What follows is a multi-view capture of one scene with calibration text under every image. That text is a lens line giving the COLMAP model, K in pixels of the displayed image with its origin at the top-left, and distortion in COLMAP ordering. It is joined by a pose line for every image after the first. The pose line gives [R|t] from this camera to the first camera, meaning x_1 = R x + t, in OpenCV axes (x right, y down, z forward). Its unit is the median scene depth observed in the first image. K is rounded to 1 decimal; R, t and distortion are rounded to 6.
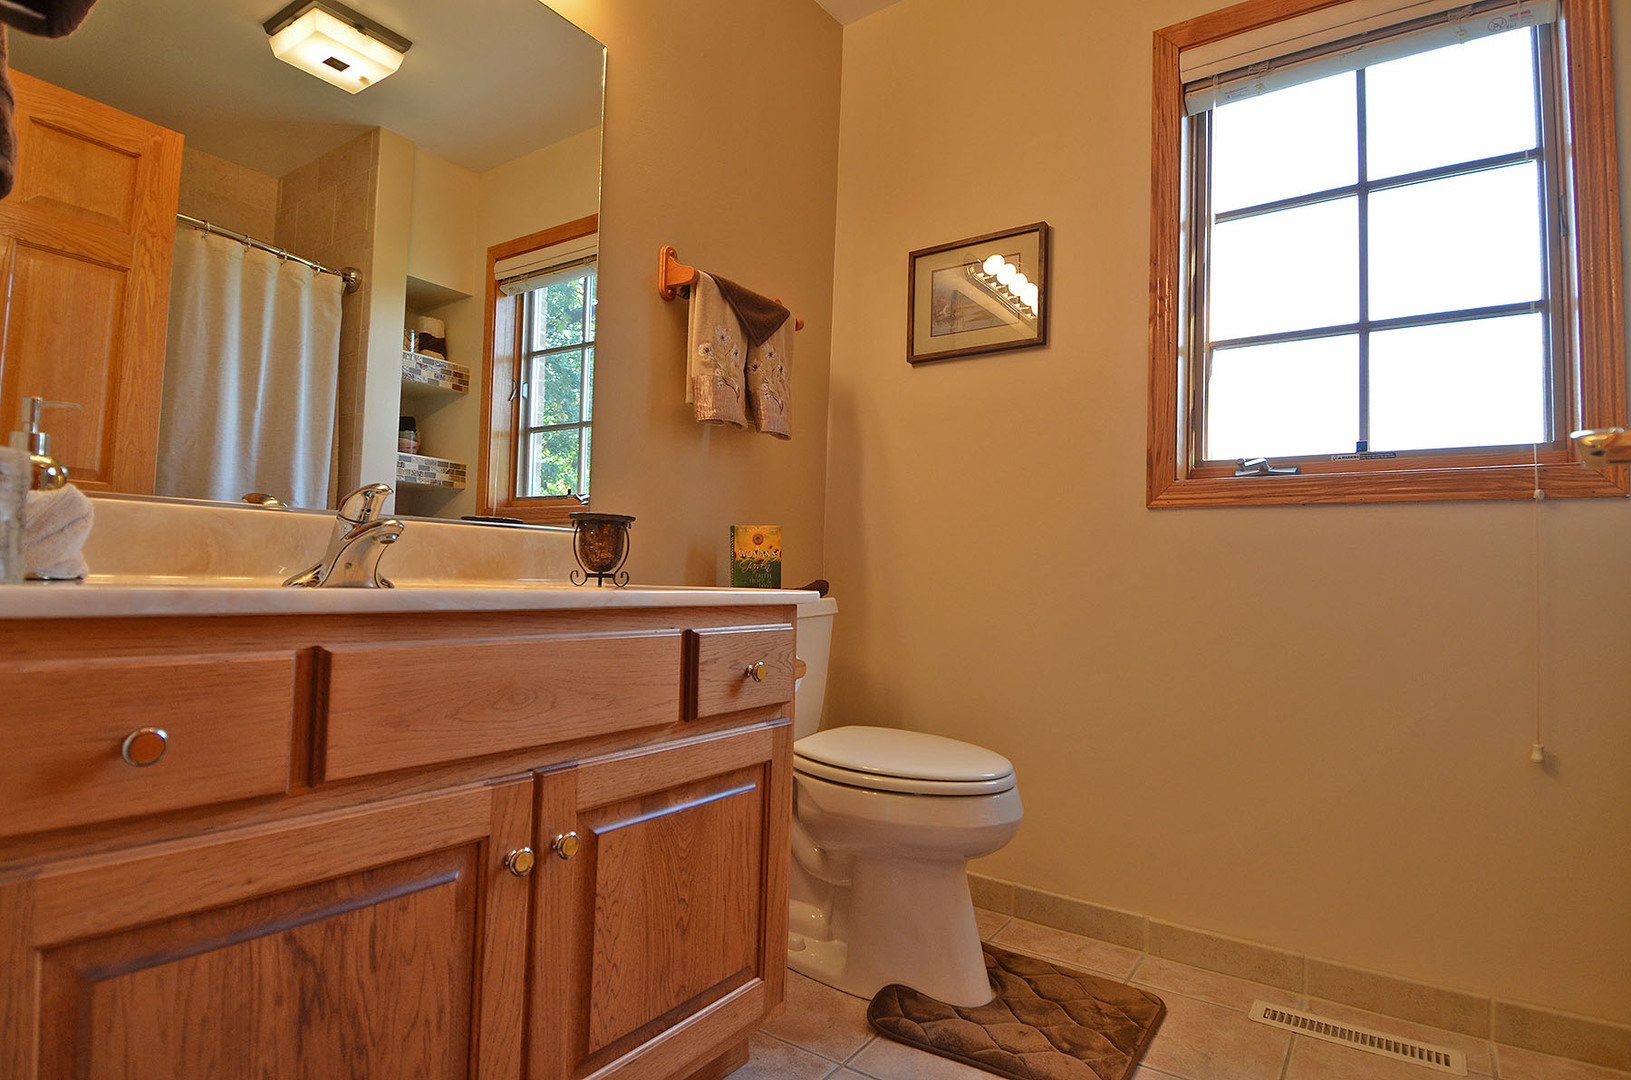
lens RADIAL K [[846.4, 0, 816.5], [0, 846.4, 539.1], [0, 0, 1]] dist [0.048988, -0.054100]
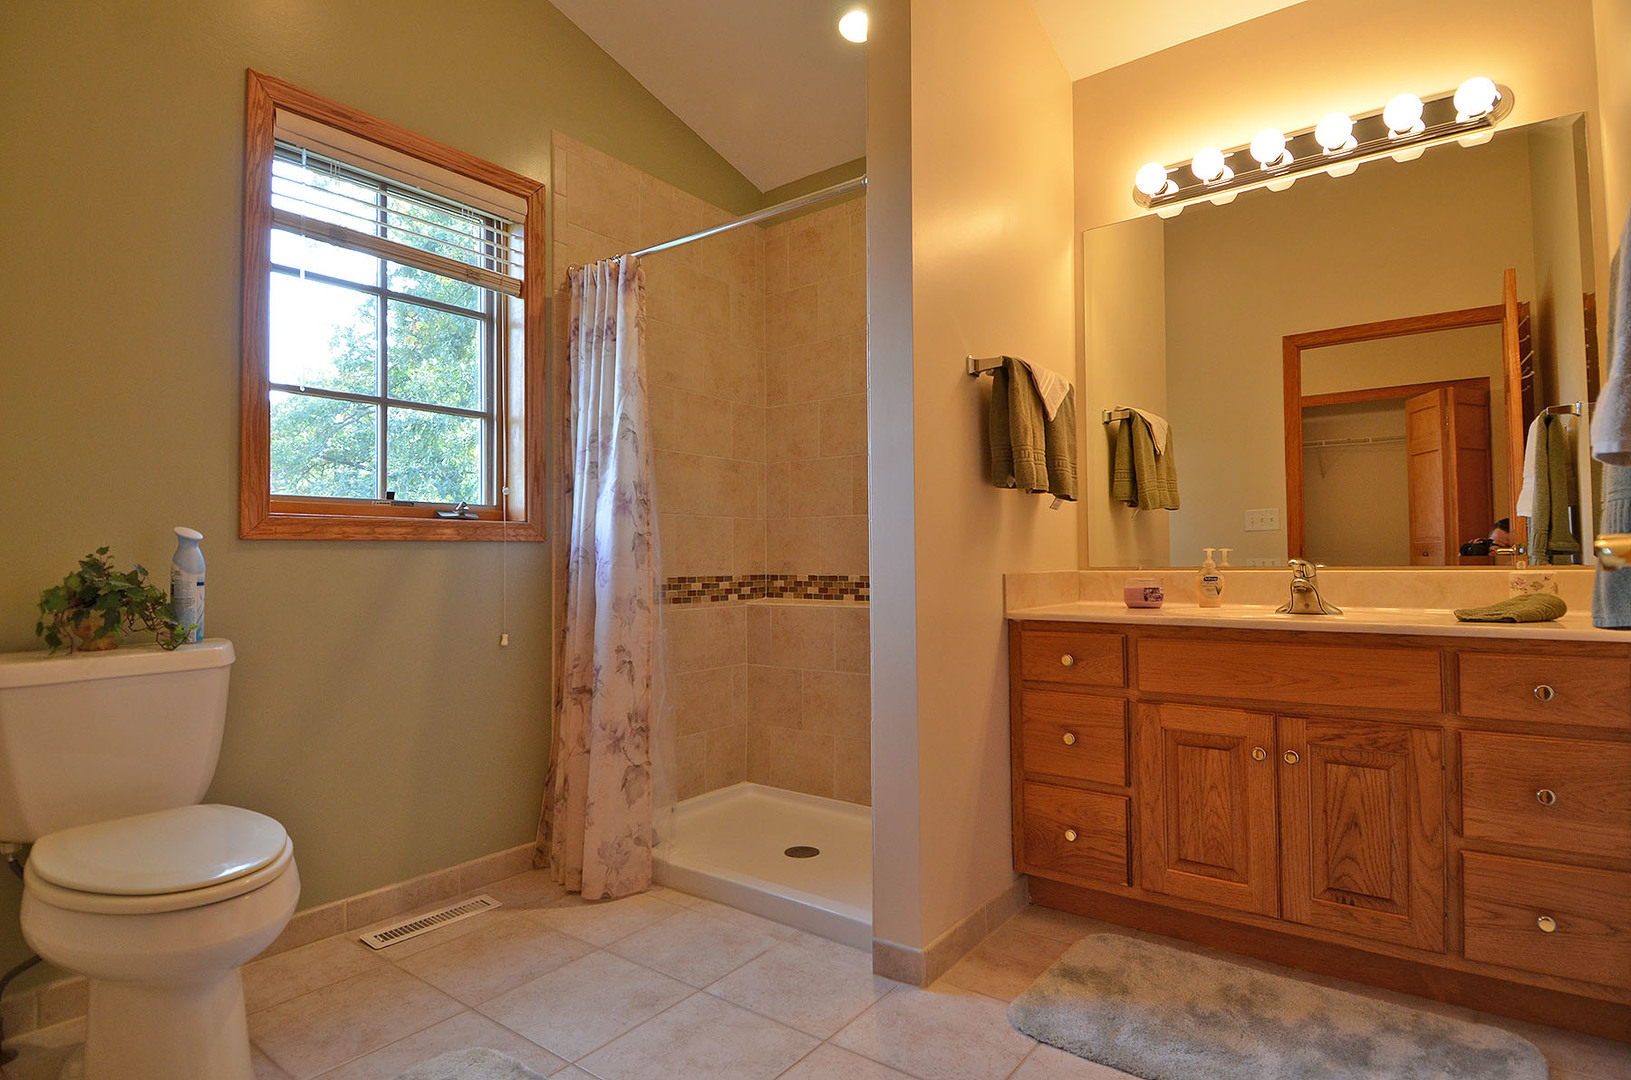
lens RADIAL K [[846.4, 0, 816.5], [0, 846.4, 539.1], [0, 0, 1]] dist [0.048988, -0.054100]
pose [[0.051128, -0.004735, 0.998681, -0.652619], [-0.053966, 0.998515, 0.007497, -0.085810], [-0.997233, -0.054278, 0.050796, 0.271360]]
